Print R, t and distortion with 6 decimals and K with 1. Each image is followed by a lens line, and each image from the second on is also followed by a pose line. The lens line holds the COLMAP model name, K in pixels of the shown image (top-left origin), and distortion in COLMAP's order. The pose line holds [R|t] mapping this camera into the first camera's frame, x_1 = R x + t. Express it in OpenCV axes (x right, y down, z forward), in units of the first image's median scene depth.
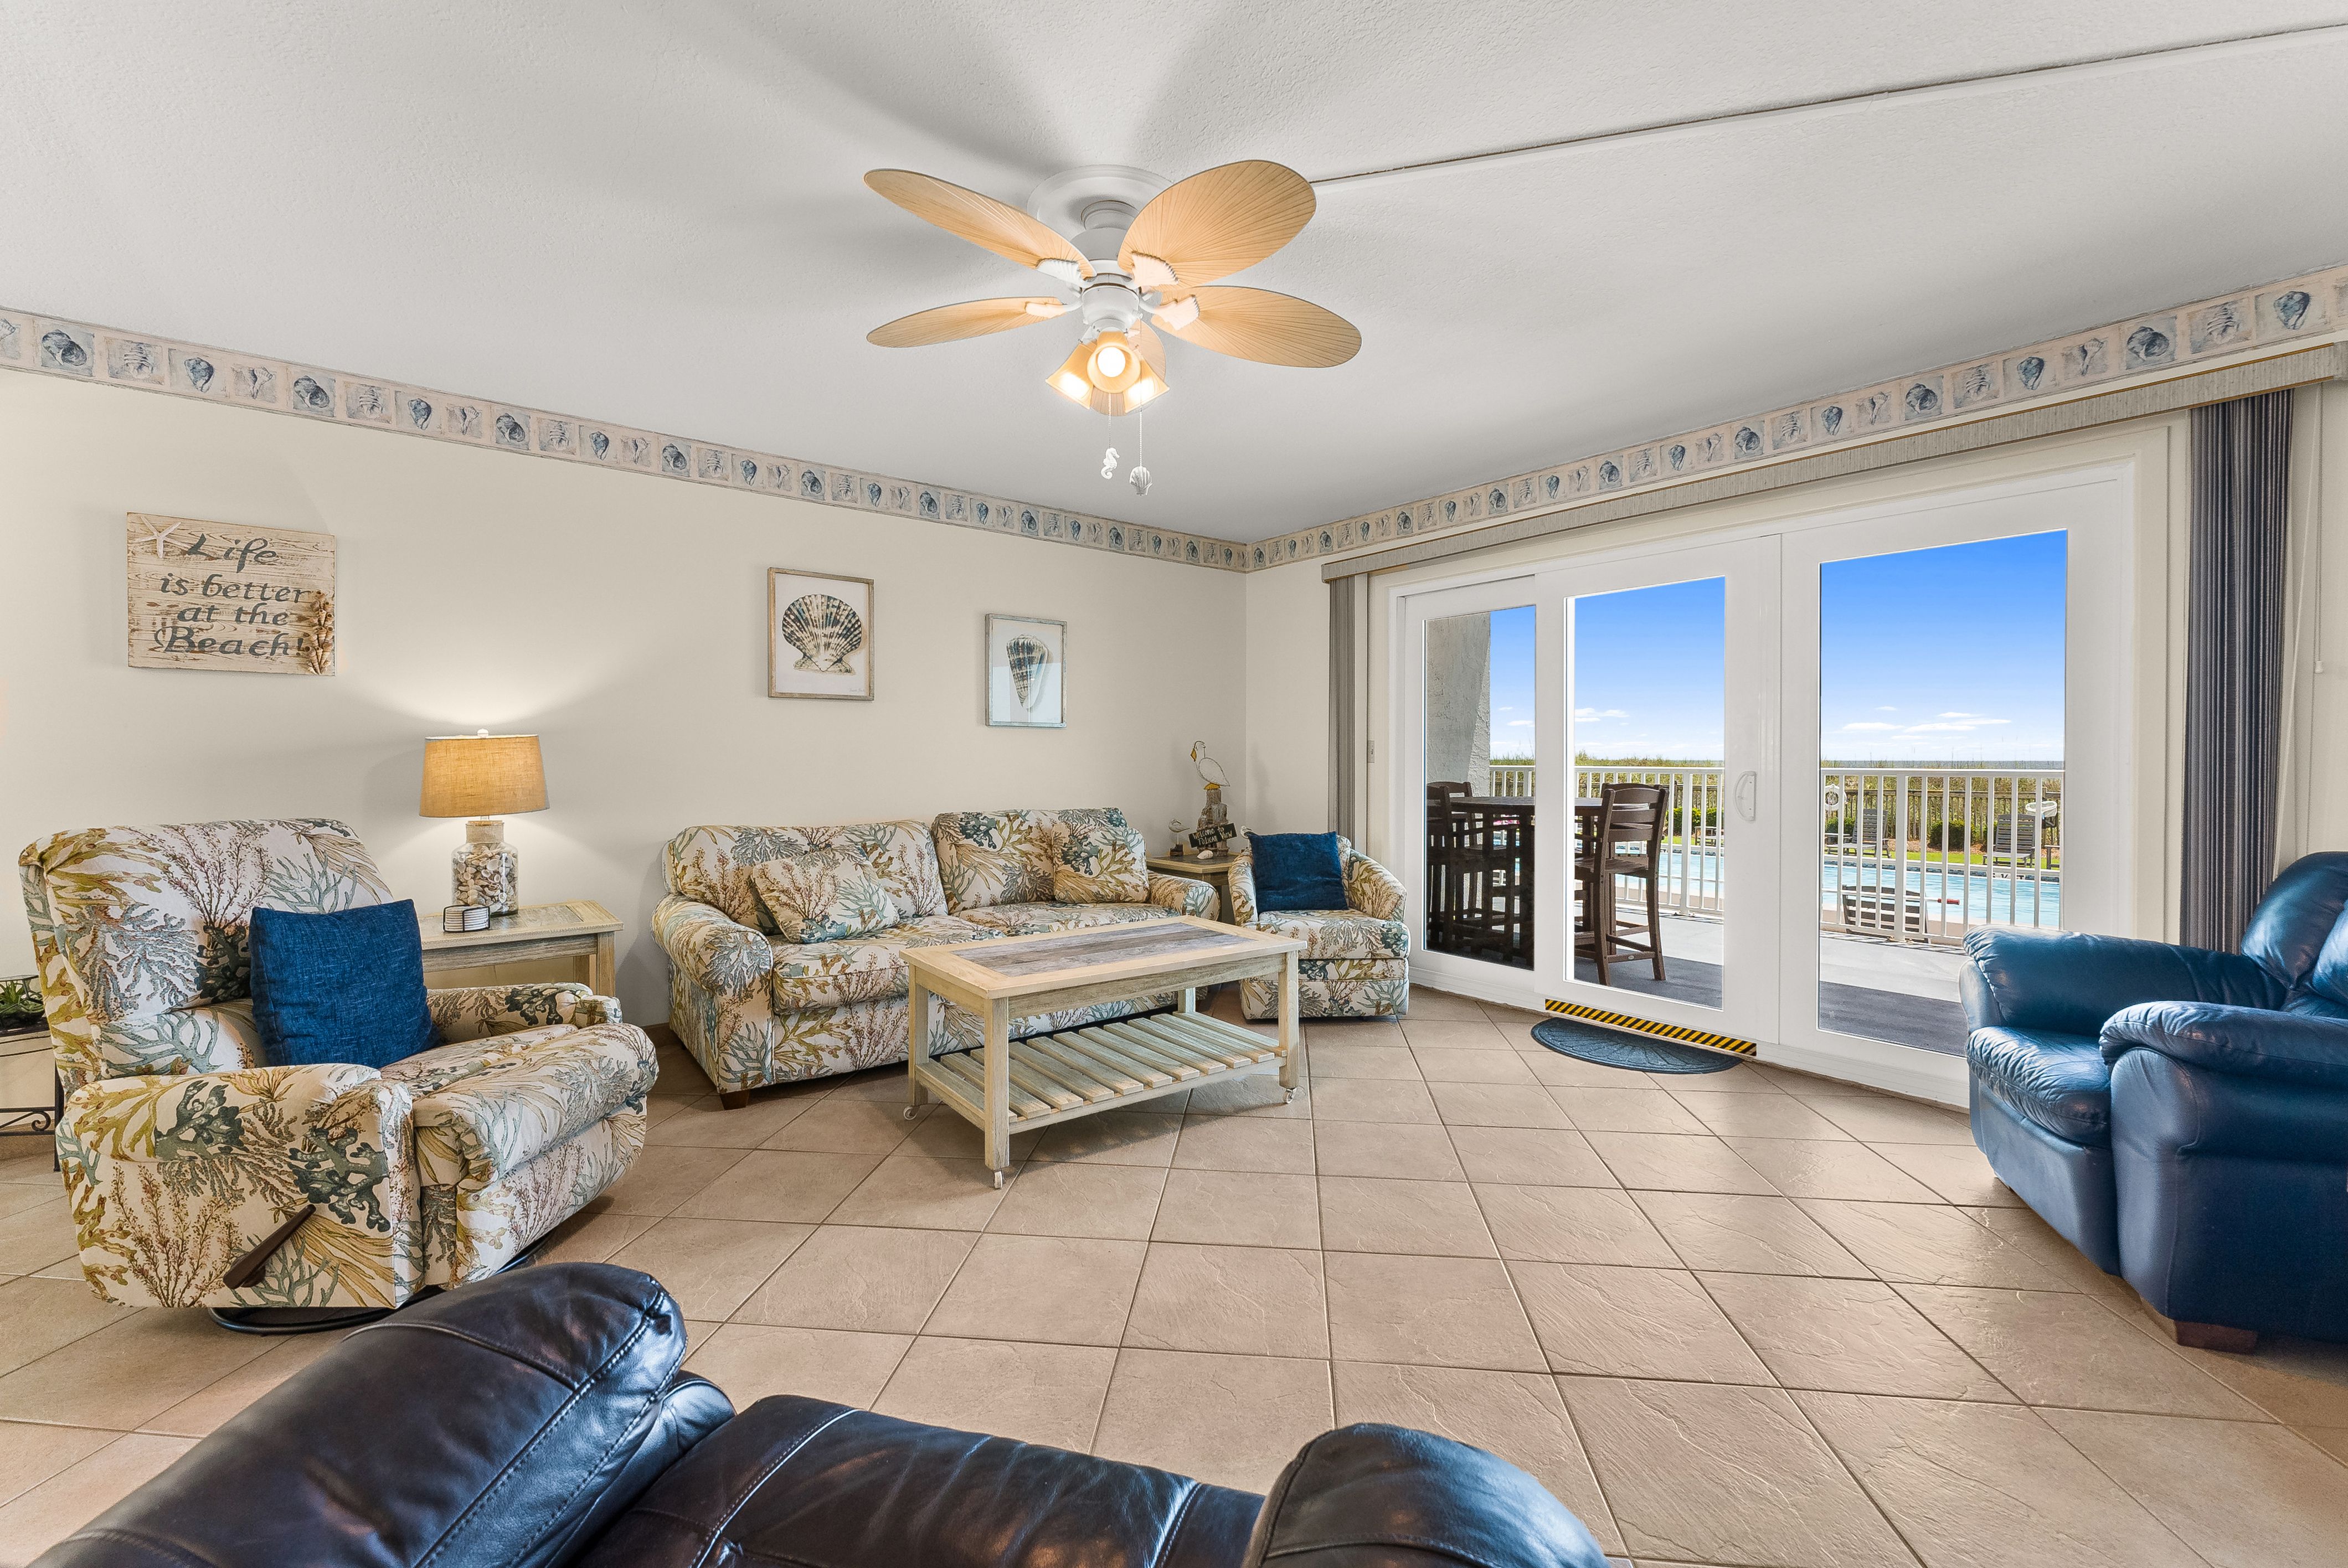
lens RADIAL K [[925.2, 0, 1168.8], [0, 925.2, 773.2], [0, 0, 1]] dist [0.000455, -0.000641]
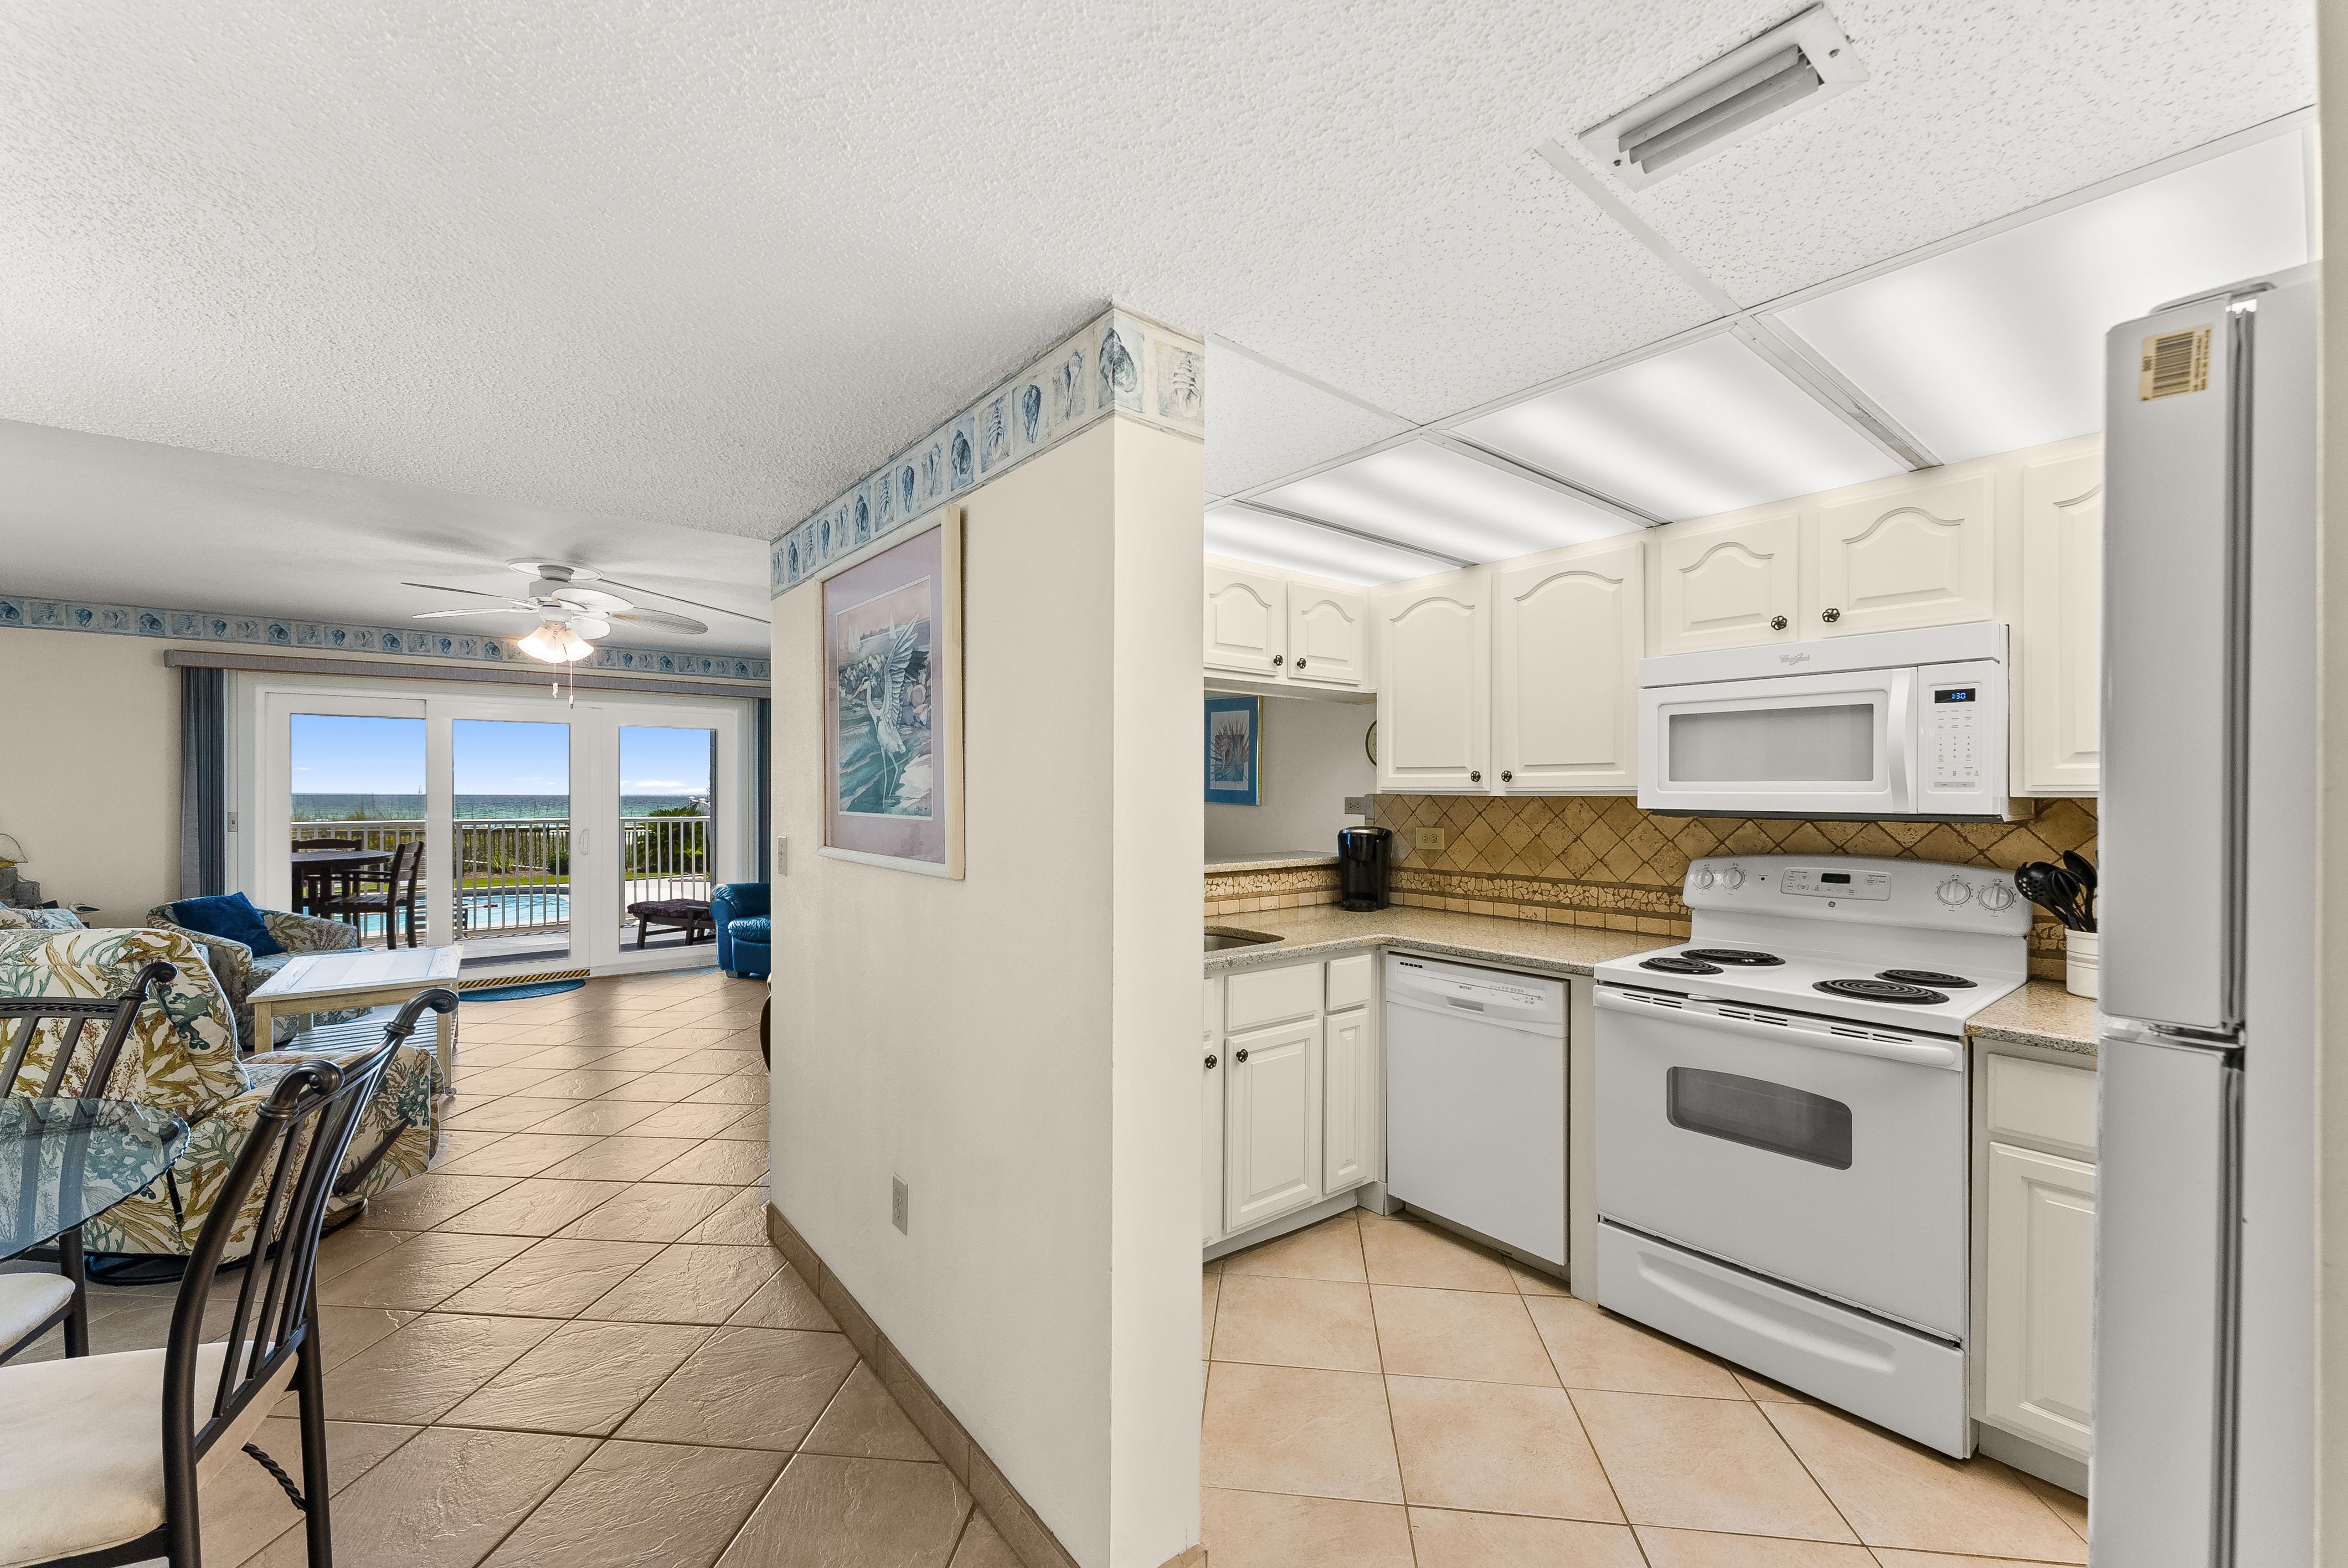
lens RADIAL K [[925.2, 0, 1177.0], [0, 925.2, 795.7], [0, 0, 1]] dist [0.000455, -0.000641]
pose [[0.011006, -0.003738, 0.999932, -1.065603], [0.015716, 0.999870, 0.003565, -0.047949], [-0.999816, 0.015675, 0.011063, -0.211634]]
